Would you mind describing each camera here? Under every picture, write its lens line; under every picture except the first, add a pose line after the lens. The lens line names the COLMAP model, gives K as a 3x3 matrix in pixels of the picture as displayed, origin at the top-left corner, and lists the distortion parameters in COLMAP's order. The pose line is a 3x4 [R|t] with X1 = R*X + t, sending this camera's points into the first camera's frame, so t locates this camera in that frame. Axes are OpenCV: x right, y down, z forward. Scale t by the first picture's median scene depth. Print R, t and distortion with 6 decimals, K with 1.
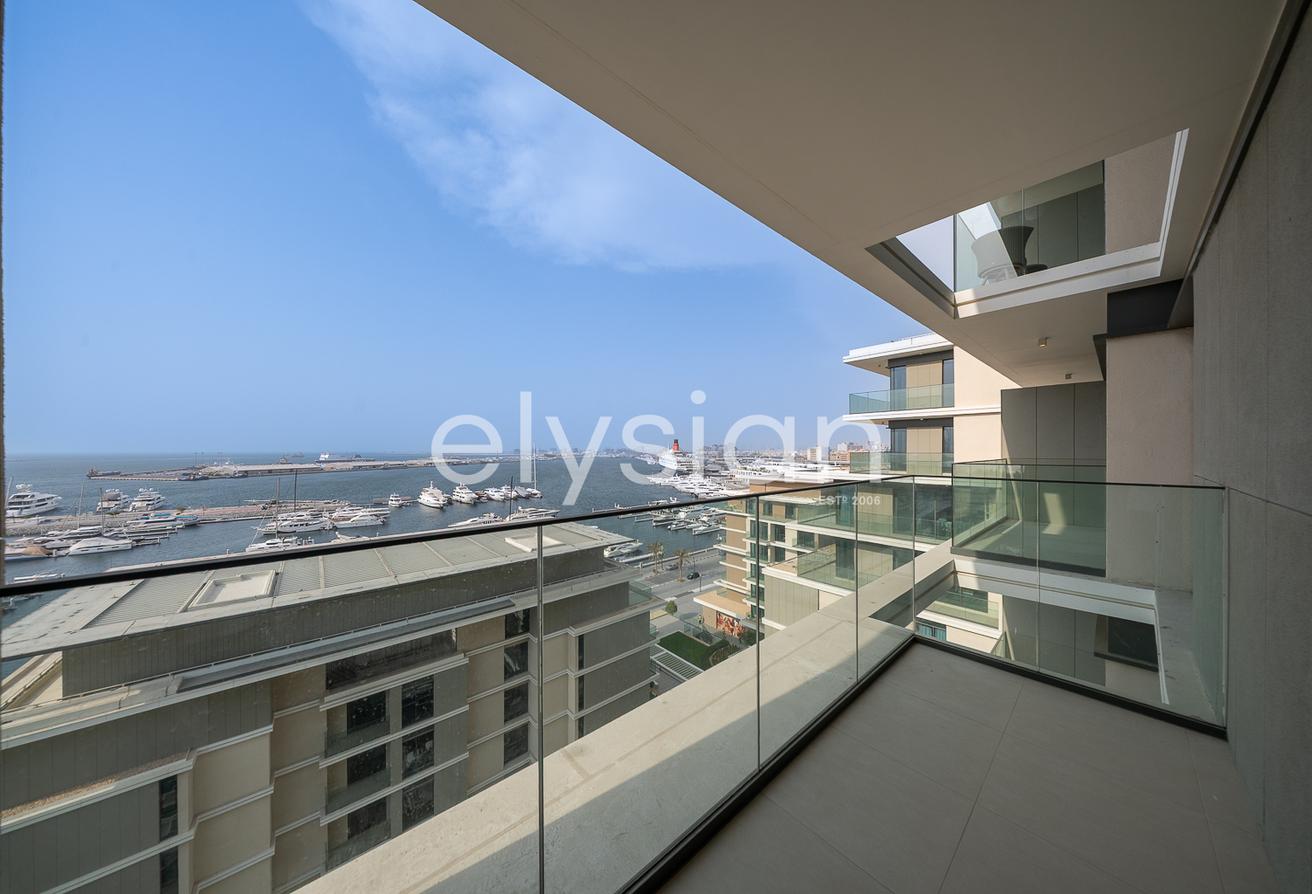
lens RADIAL K [[406.4, 0, 670.0], [0, 406.4, 449.2], [0, 0, 1]] dist [-0.008315, -0.000082]
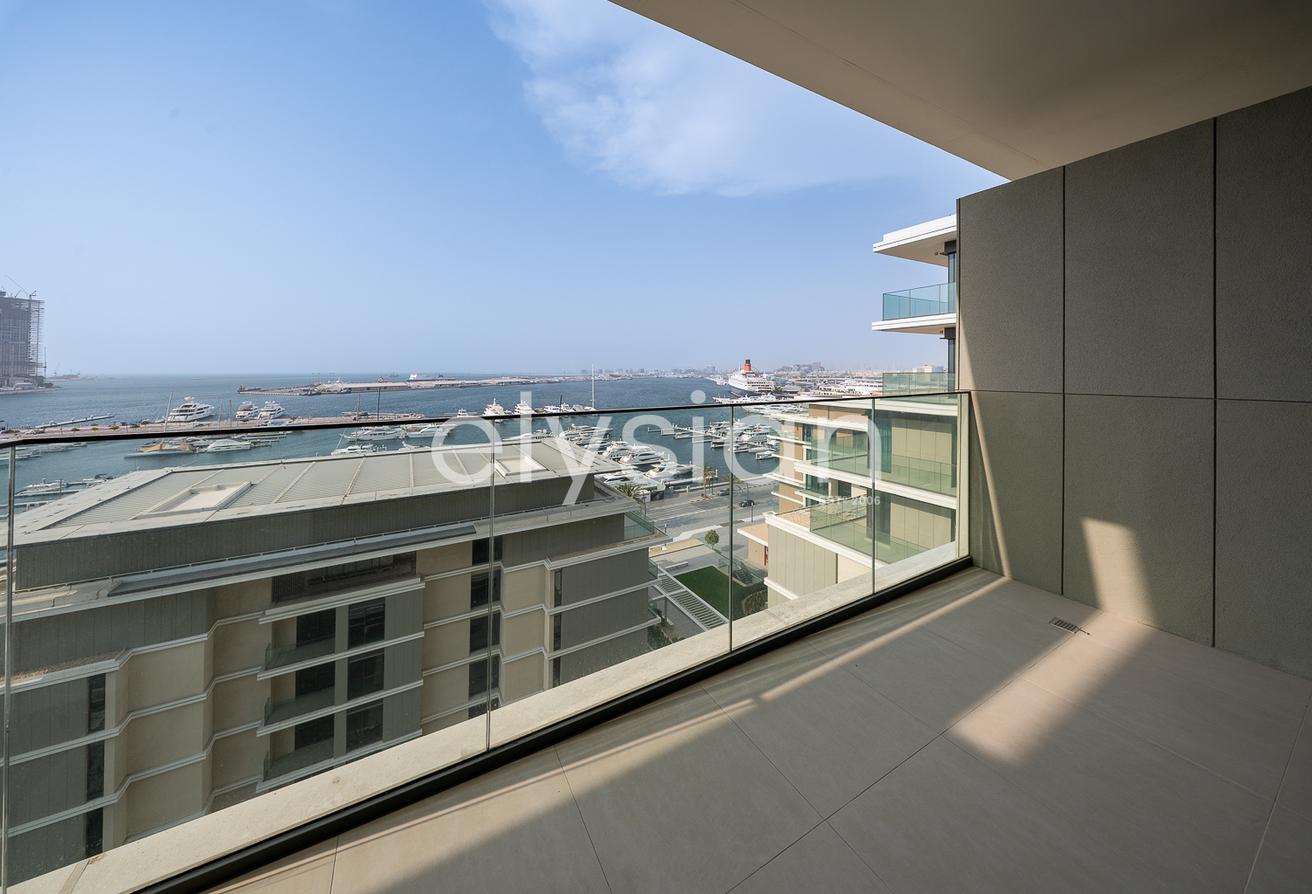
lens RADIAL K [[382.4, 0, 648.6], [0, 382.4, 370.2], [0, 0, 1]] dist [-0.004499, -0.000079]
pose [[0.959901, -0.001973, -0.280333, 0.227304], [0.002350, 0.999997, 0.001008, 0.000847], [0.280330, -0.001626, 0.959902, 0.216617]]
